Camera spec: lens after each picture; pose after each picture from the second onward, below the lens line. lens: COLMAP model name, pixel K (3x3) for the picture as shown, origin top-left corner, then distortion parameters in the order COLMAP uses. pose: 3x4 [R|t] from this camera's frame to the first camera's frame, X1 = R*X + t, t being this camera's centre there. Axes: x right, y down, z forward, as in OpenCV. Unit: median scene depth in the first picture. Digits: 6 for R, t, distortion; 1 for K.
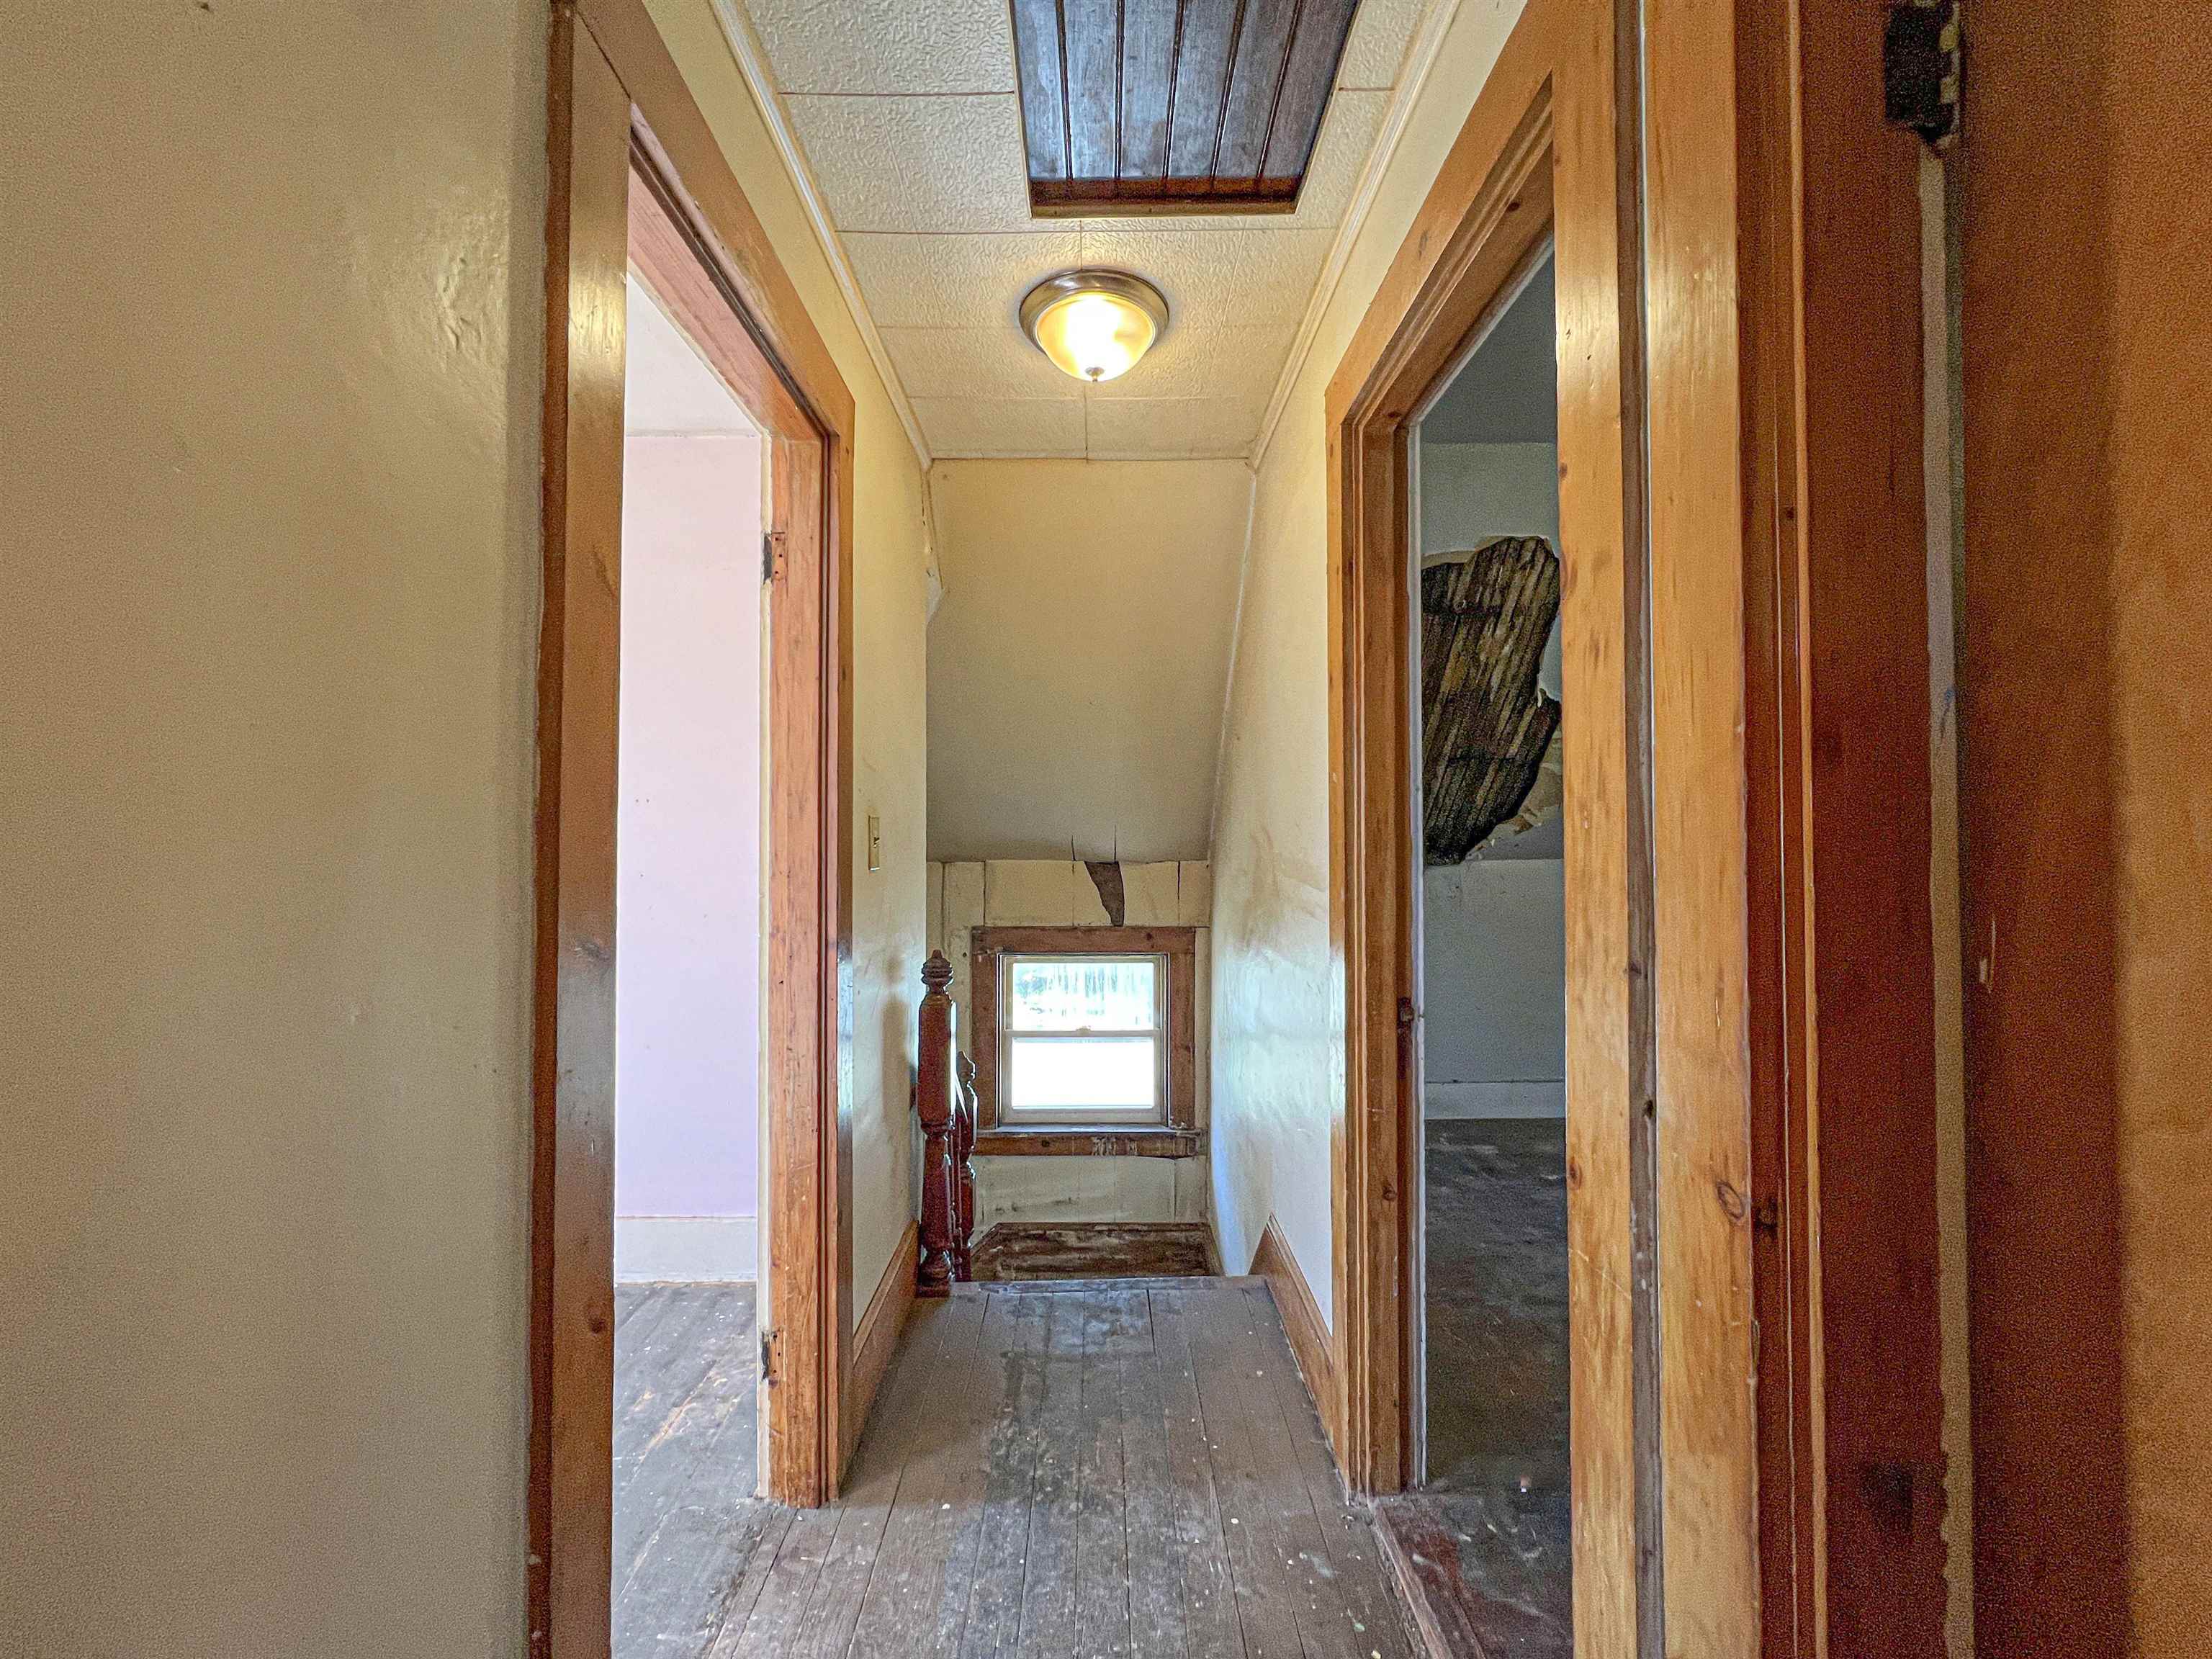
lens RADIAL K [[888.7, 0, 1095.2], [0, 888.7, 834.0], [0, 0, 1]] dist [0.000537, -0.000379]
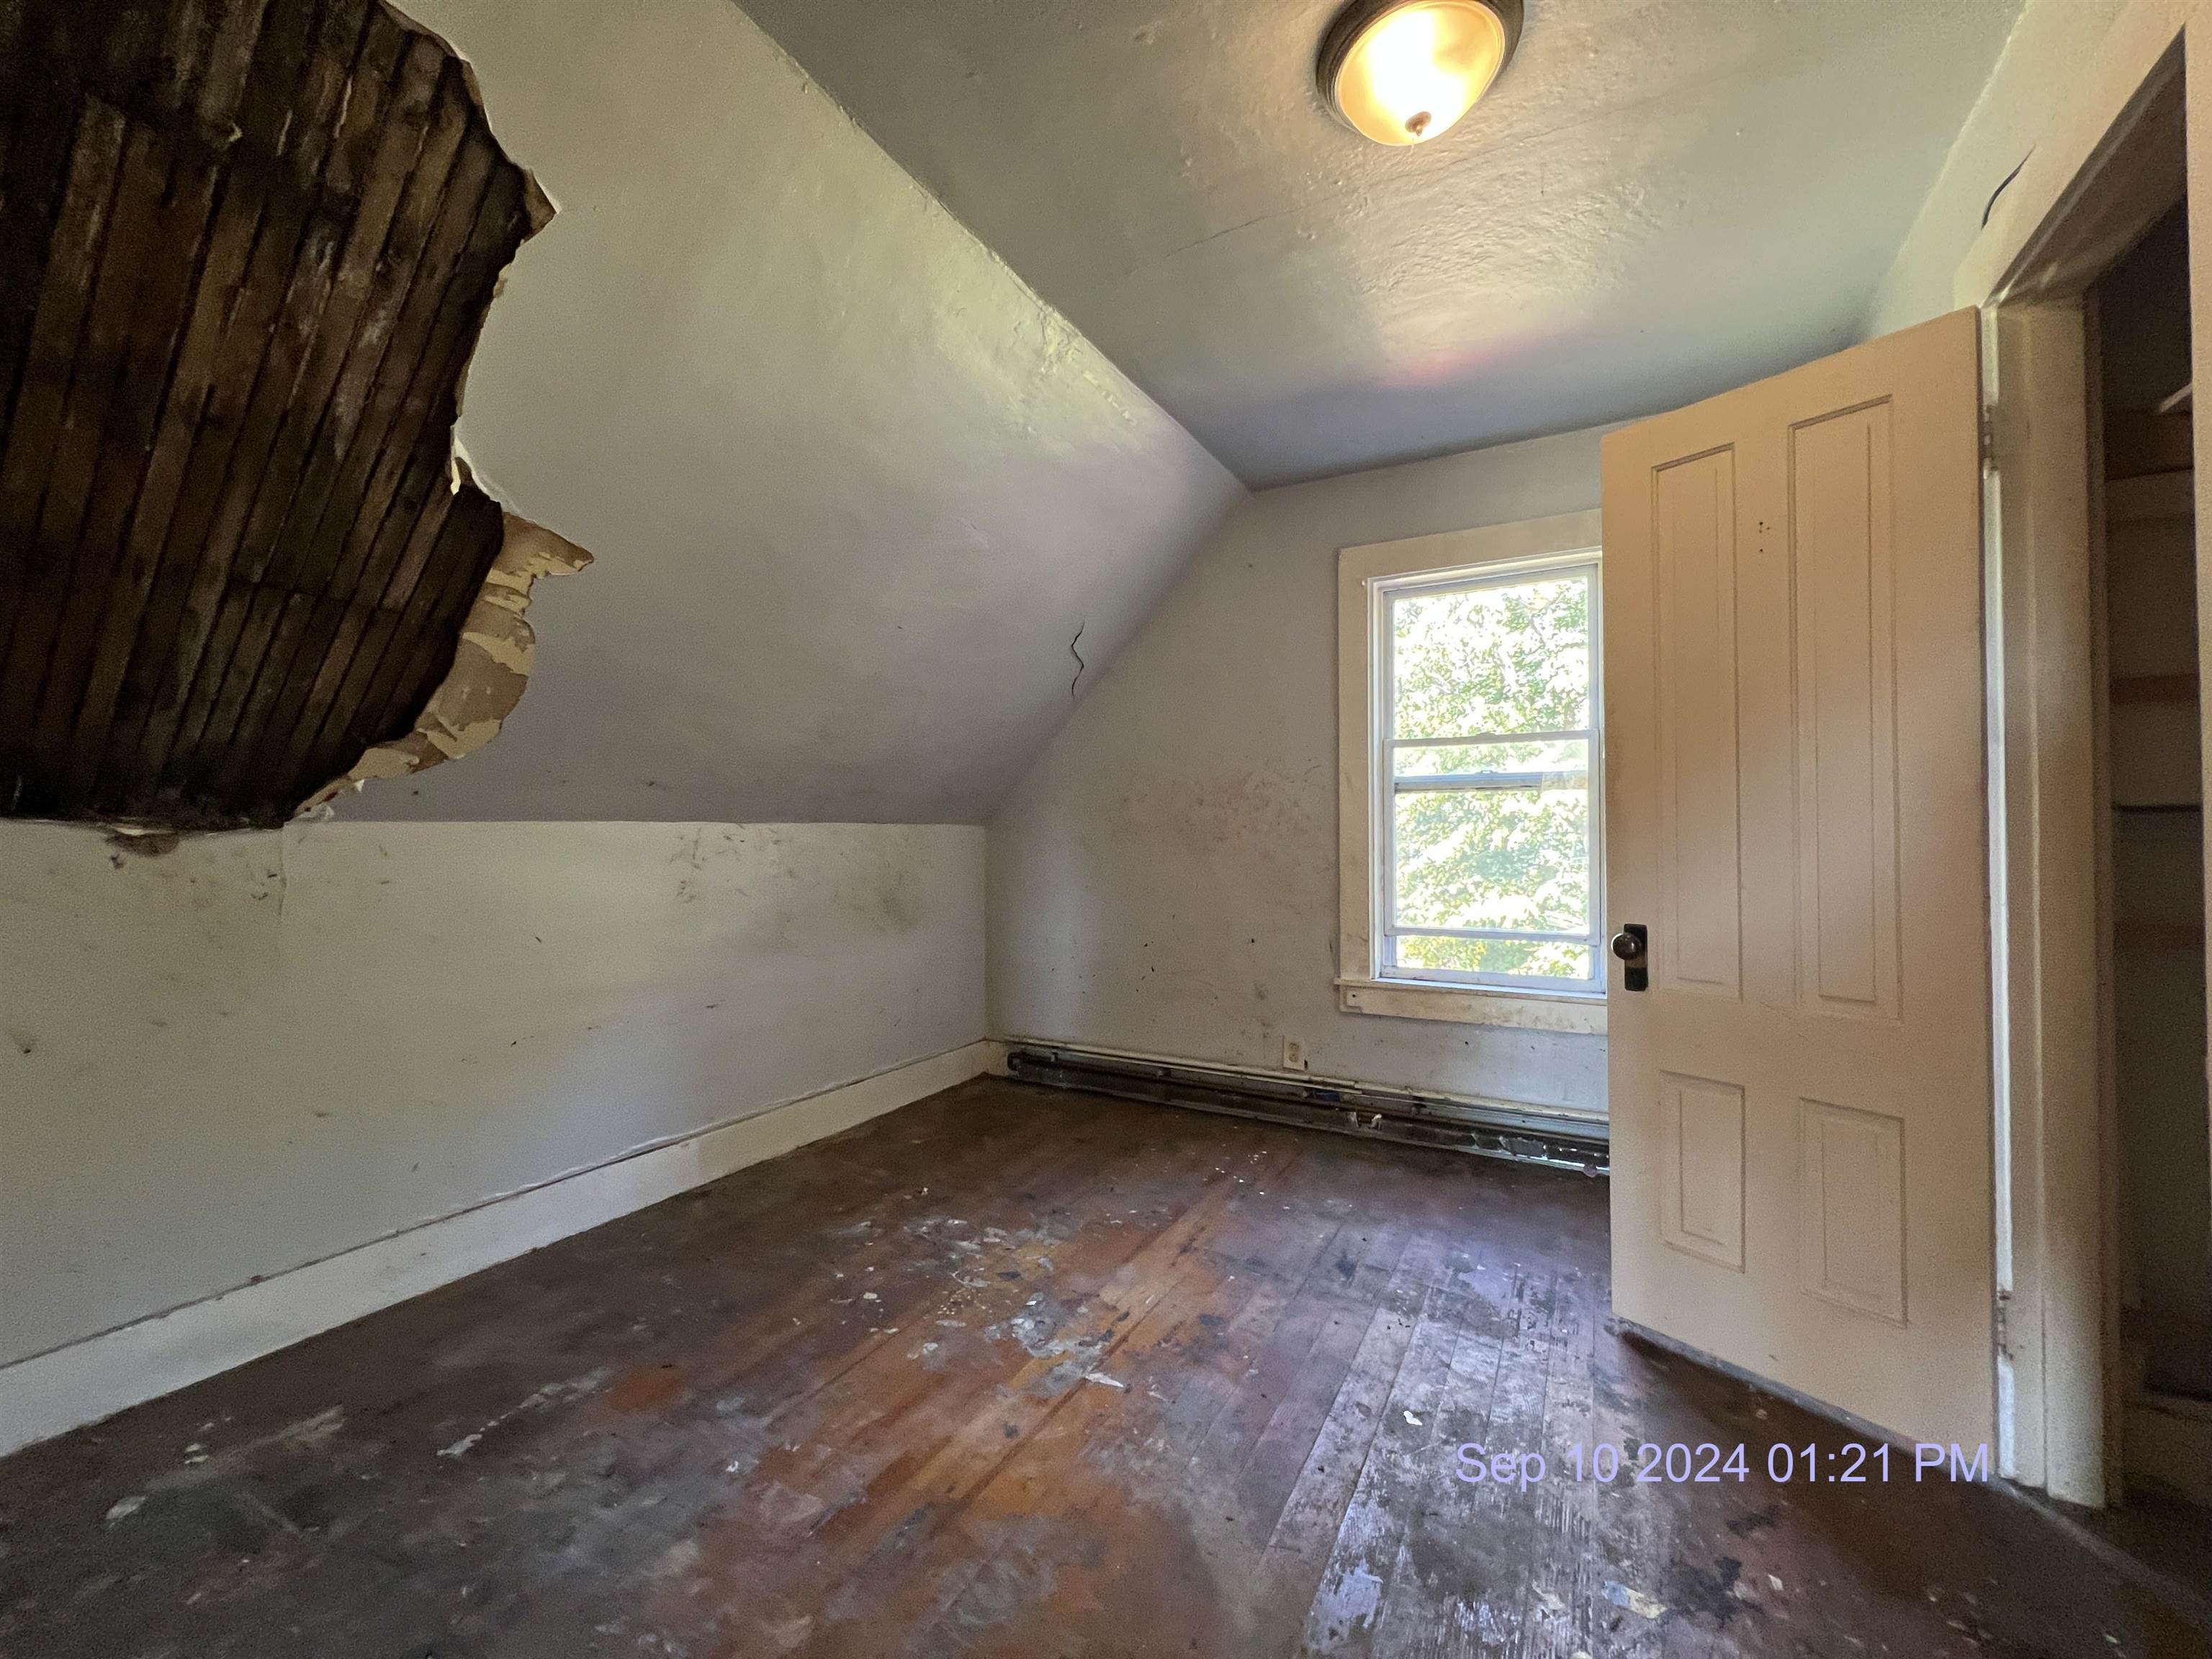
lens RADIAL K [[888.7, 0, 1096.7], [0, 888.7, 826.2], [0, 0, 1]] dist [0.000537, -0.000379]
pose [[0.497086, 0.018474, 0.867505, 0.249923], [-0.020230, 0.999748, -0.009698, 0.033403], [-0.867465, -0.012729, 0.497335, 0.441620]]
